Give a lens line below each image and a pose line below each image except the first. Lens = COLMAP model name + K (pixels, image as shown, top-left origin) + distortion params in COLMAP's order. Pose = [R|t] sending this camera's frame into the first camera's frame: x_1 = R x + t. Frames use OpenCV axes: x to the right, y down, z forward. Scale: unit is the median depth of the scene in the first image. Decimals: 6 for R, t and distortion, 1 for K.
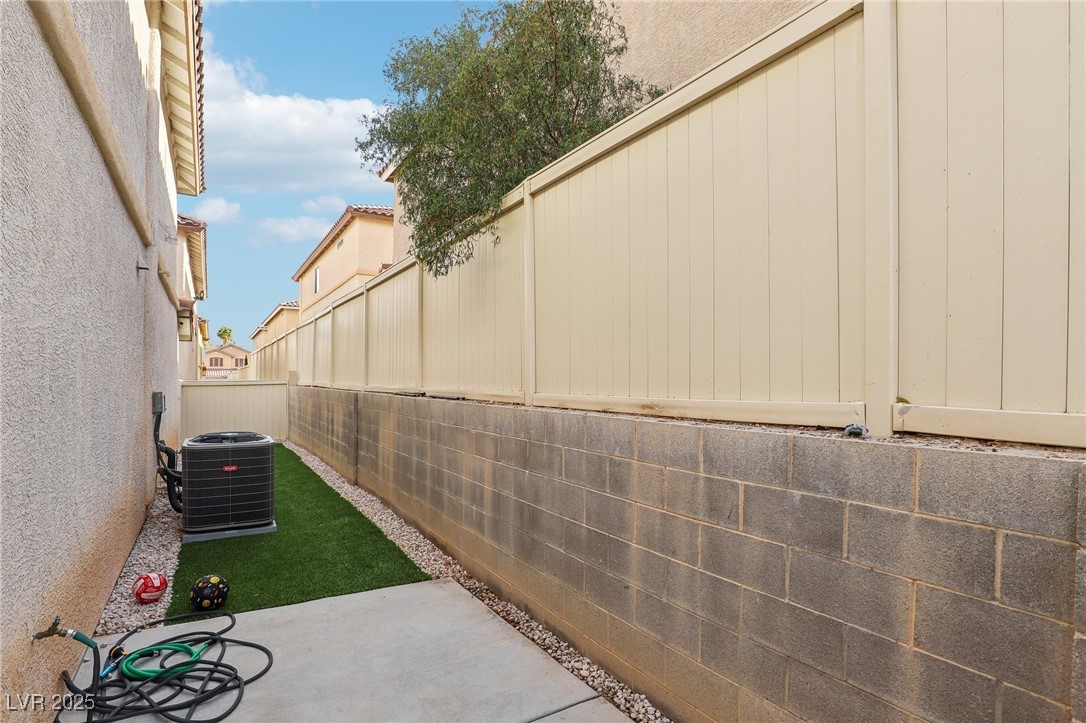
lens RADIAL K [[513.0, 0, 545.2], [0, 513.0, 385.4], [0, 0, 1]] dist [-0.037016, 0.005650]
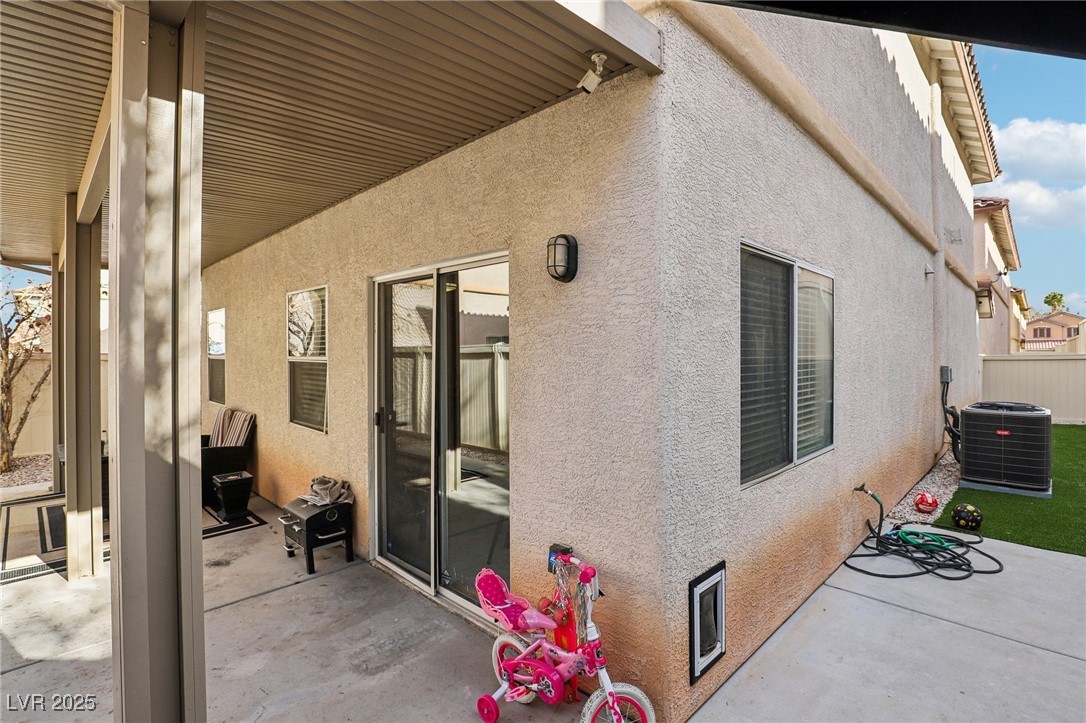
lens RADIAL K [[513.0, 0, 541.4], [0, 513.0, 363.4], [0, 0, 1]] dist [-0.037016, 0.005650]
pose [[0.193037, 0.007009, -0.981166, 0.300041], [0.001782, 0.999970, 0.007493, -0.004838], [0.981190, -0.003195, 0.193019, -0.263809]]
